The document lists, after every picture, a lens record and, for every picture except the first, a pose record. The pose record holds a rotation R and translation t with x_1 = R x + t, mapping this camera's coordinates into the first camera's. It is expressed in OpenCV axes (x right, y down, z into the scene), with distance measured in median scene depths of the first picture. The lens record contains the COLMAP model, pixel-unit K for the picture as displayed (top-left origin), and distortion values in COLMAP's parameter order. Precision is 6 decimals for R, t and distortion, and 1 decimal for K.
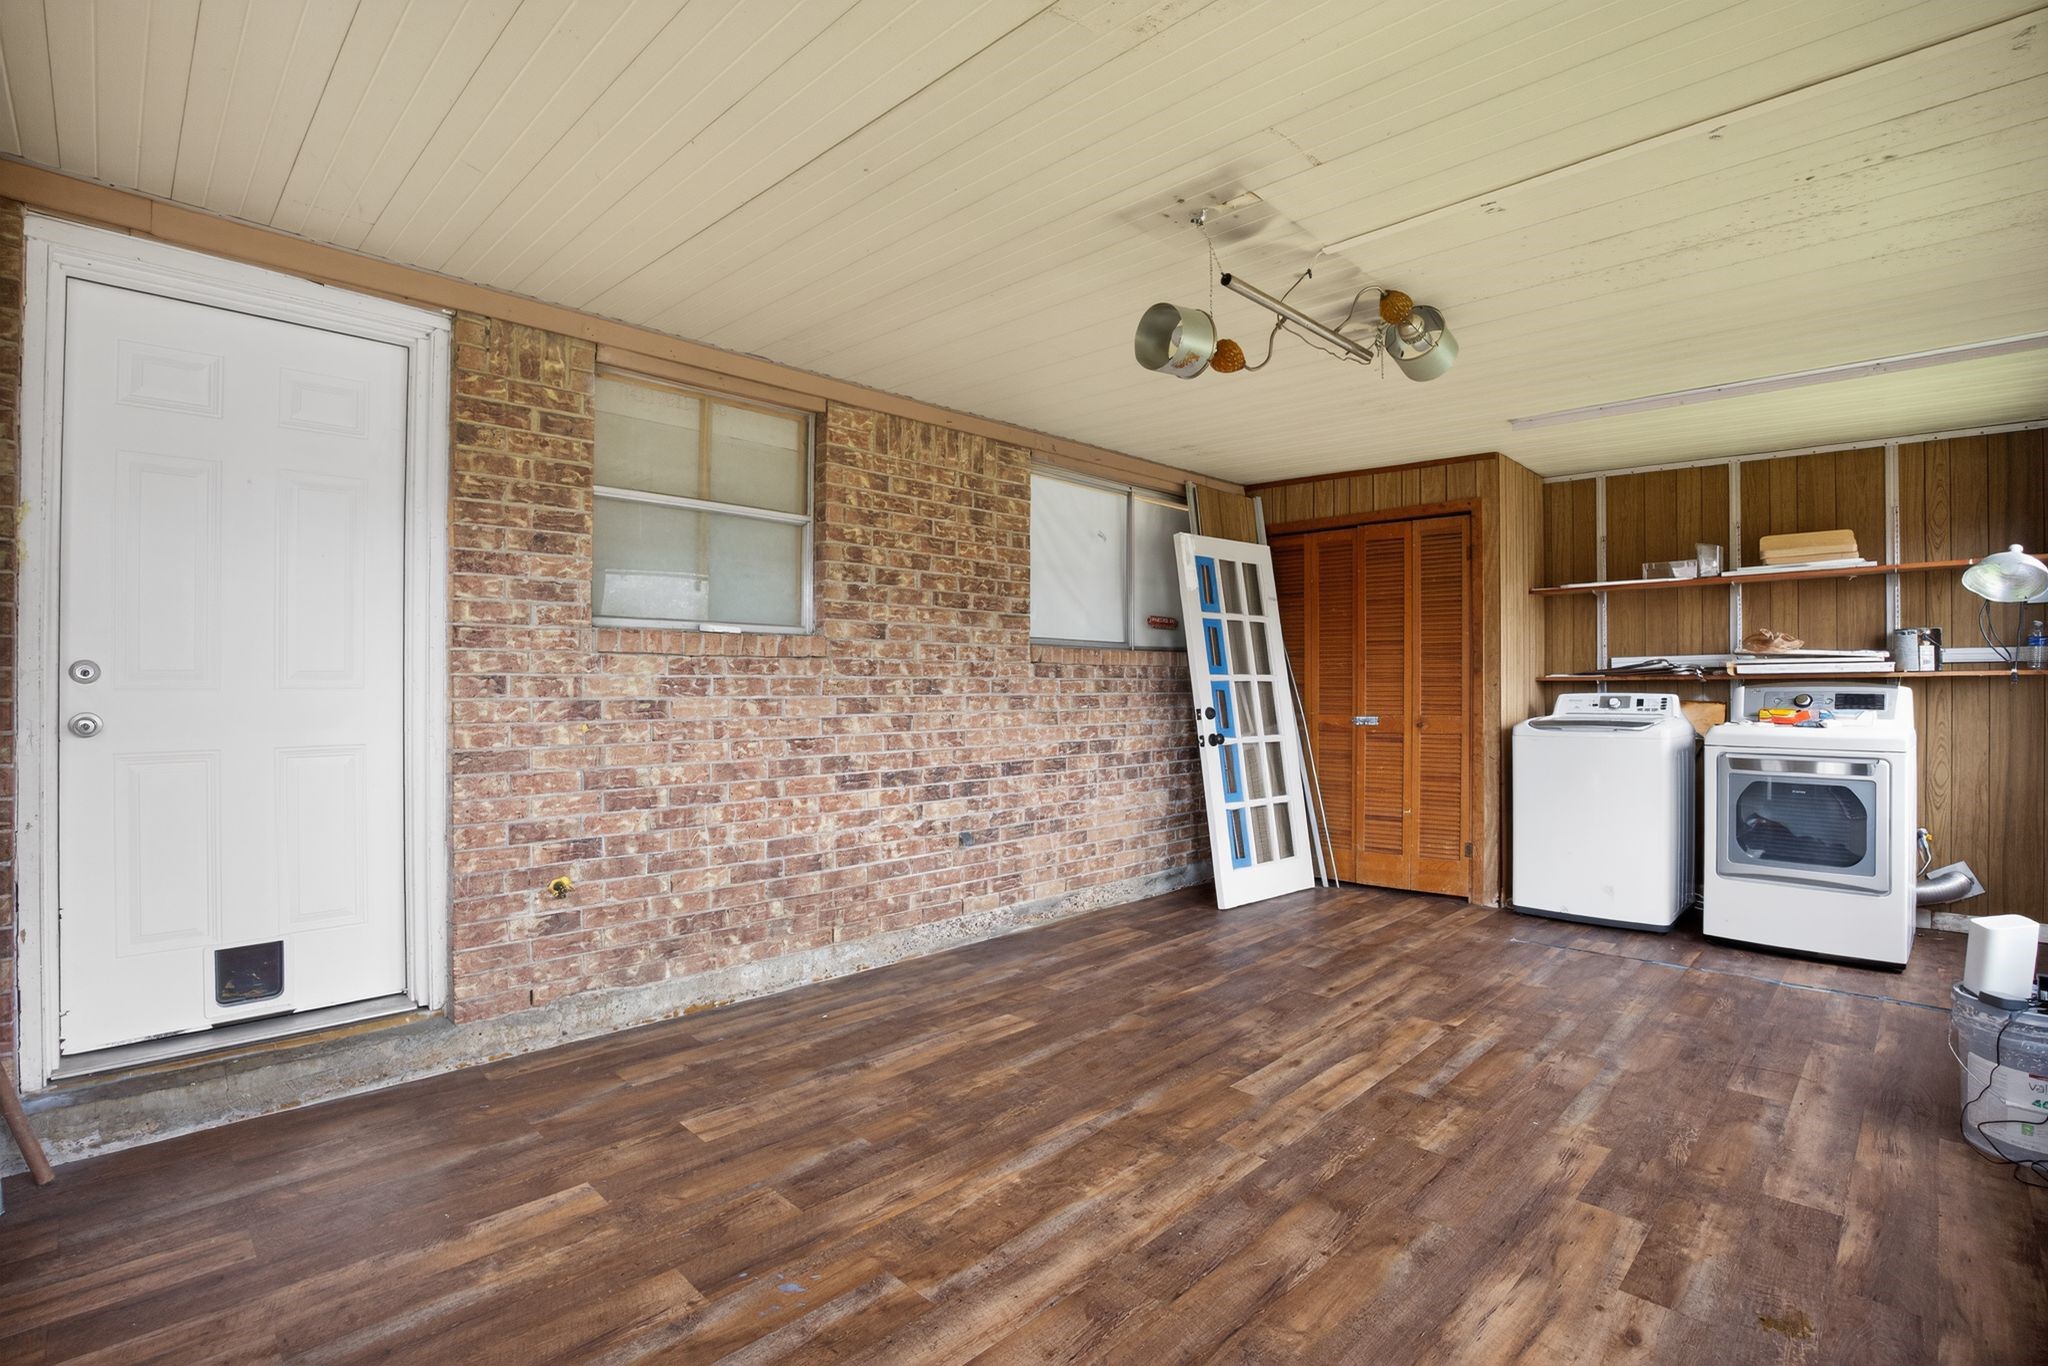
lens RADIAL K [[955.7, 0, 1024.0], [0, 955.7, 683.0], [0, 0, 1]] dist [-0.070312, 0.024340]
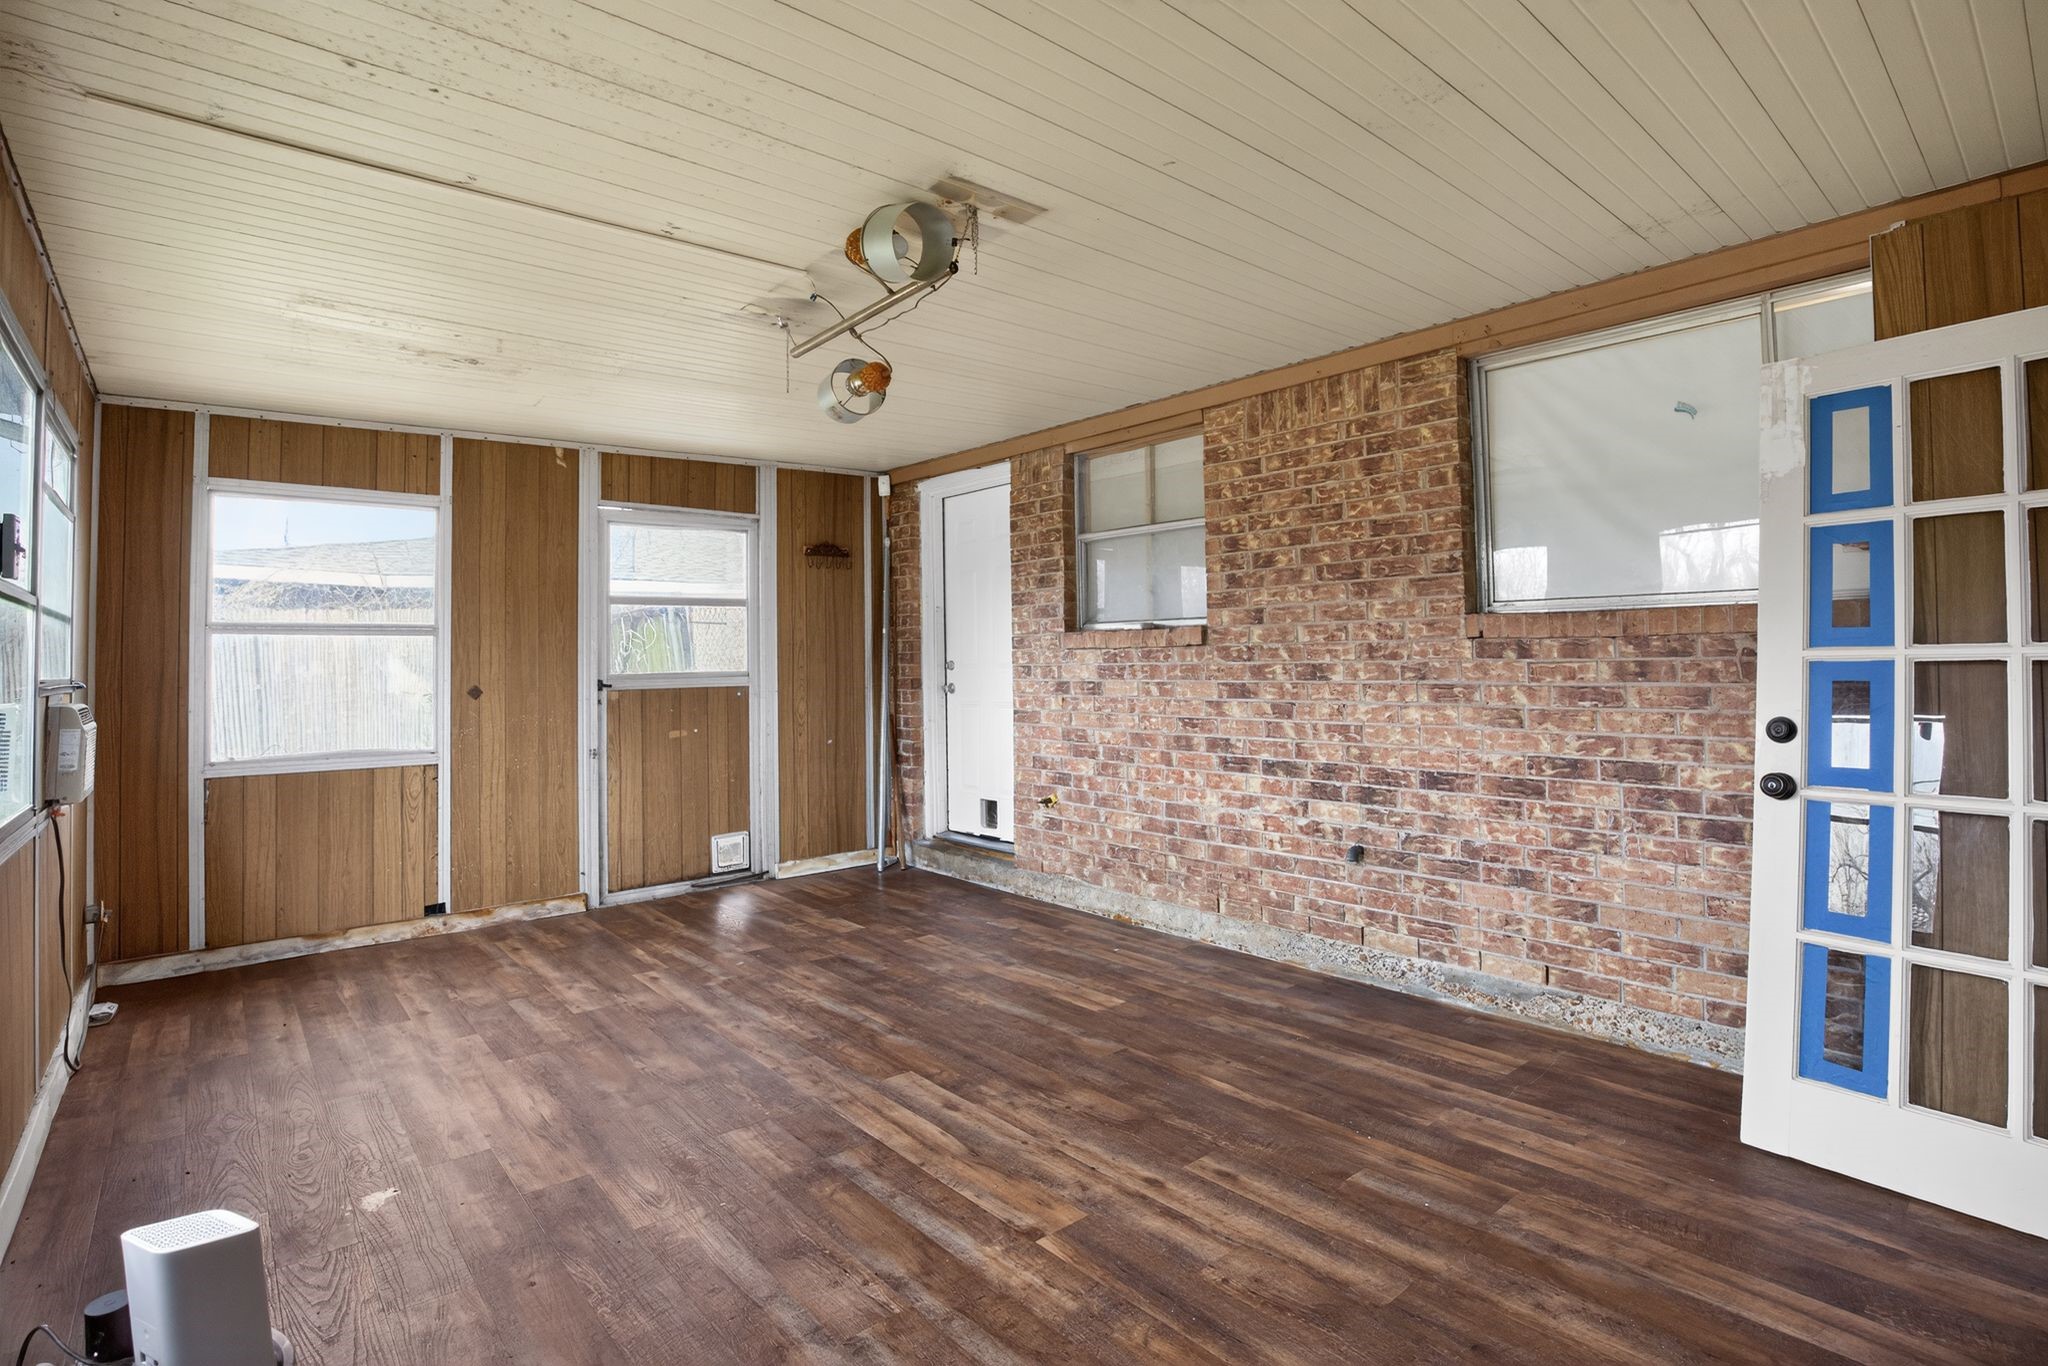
lens RADIAL K [[979.9, 0, 1028.7], [0, 979.9, 629.7], [0, 0, 1]] dist [-0.068246, 0.026727]
pose [[-0.070736, -0.033363, -0.996937, 0.908403], [0.013176, 0.999322, -0.034378, -0.008605], [0.997408, -0.015567, -0.070249, 0.864438]]
